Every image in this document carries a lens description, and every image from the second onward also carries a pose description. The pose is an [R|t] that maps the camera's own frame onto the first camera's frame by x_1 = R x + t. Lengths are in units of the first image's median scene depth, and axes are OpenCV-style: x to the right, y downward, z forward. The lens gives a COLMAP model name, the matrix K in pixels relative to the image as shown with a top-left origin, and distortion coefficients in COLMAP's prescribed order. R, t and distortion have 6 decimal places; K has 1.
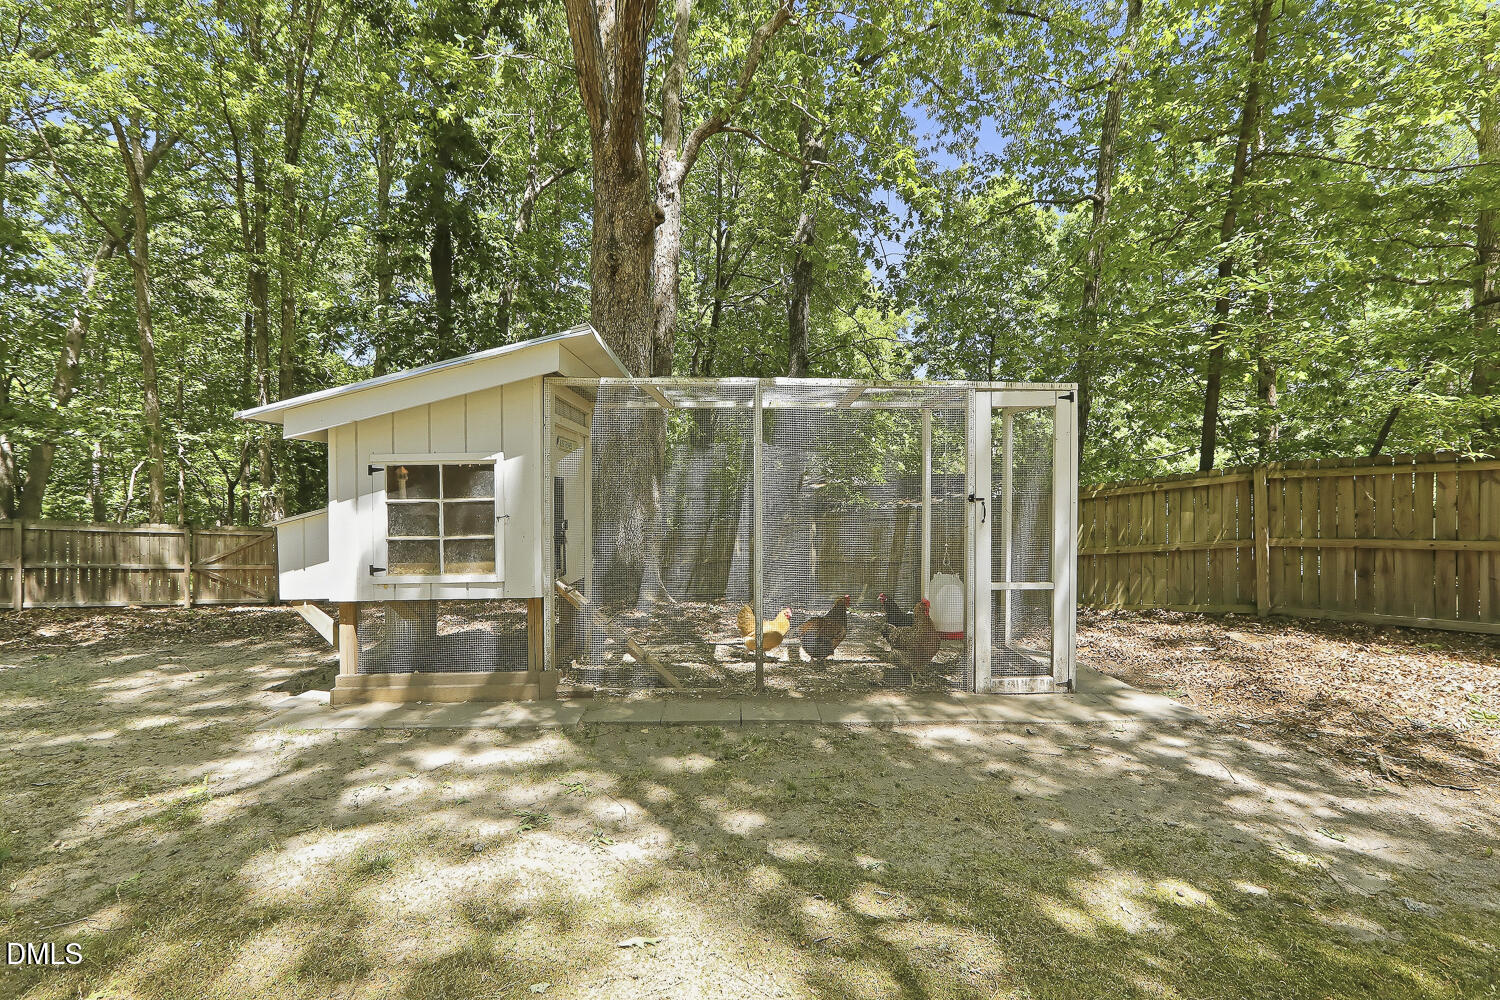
lens RADIAL K [[690.9, 0, 761.0], [0, 690.9, 483.5], [0, 0, 1]] dist [-0.000860, 0.002785]
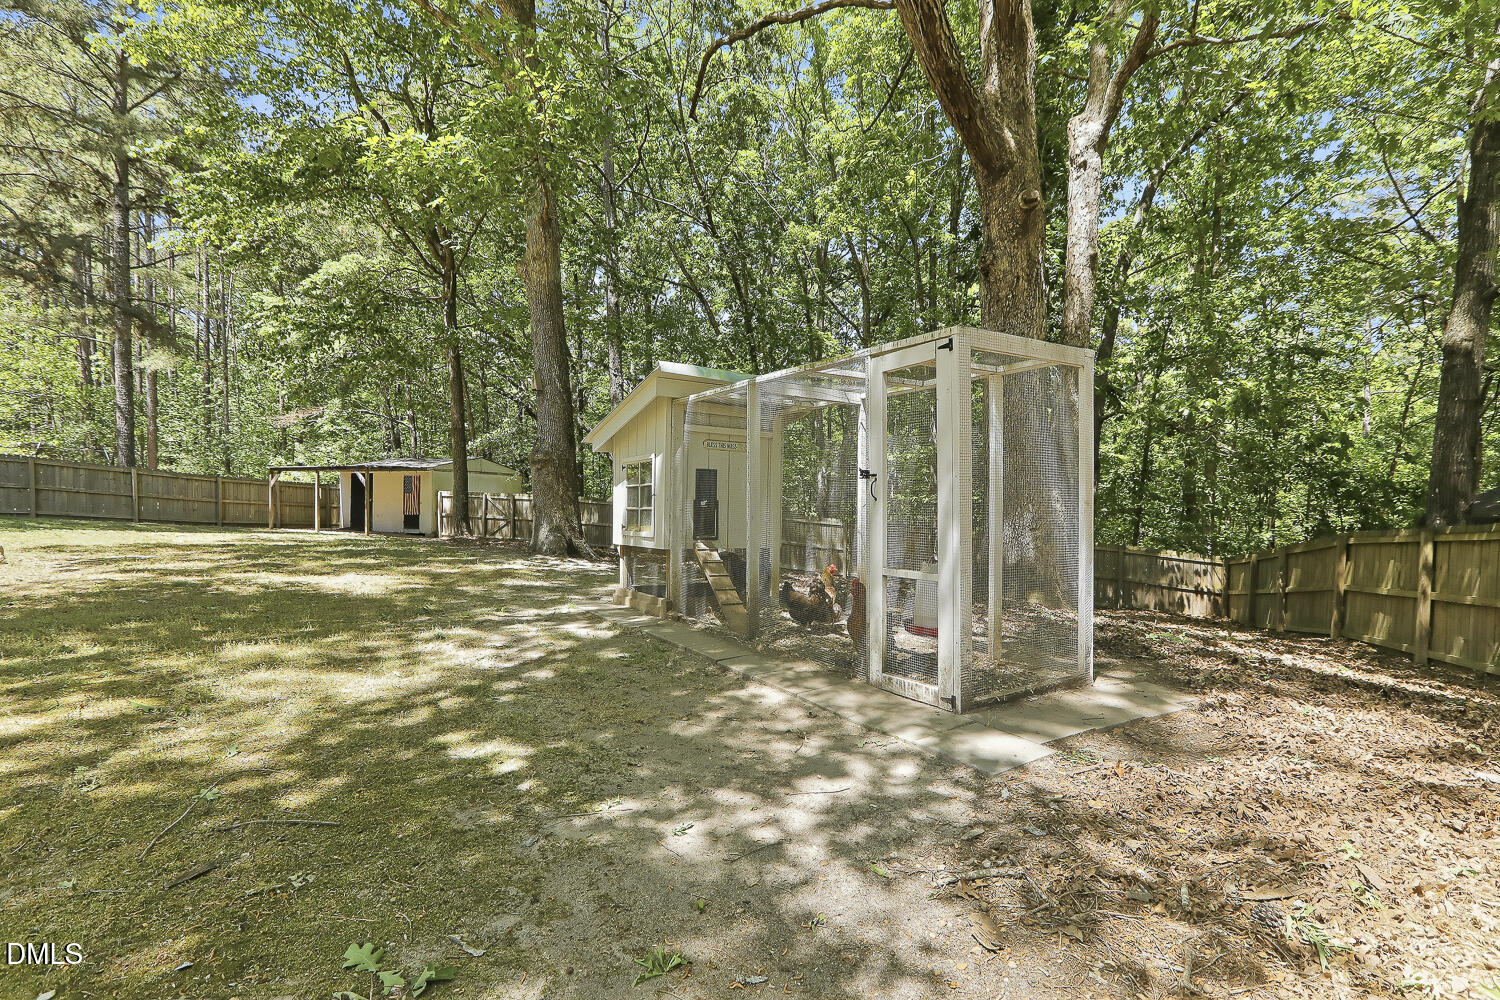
lens RADIAL K [[690.9, 0, 764.7], [0, 690.9, 510.9], [0, 0, 1]] dist [-0.000860, 0.002785]
pose [[0.521109, 0.016201, -0.853336, 1.176970], [-0.002080, 0.999841, 0.017712, 0.062617], [0.853487, -0.007455, 0.521060, 0.454273]]
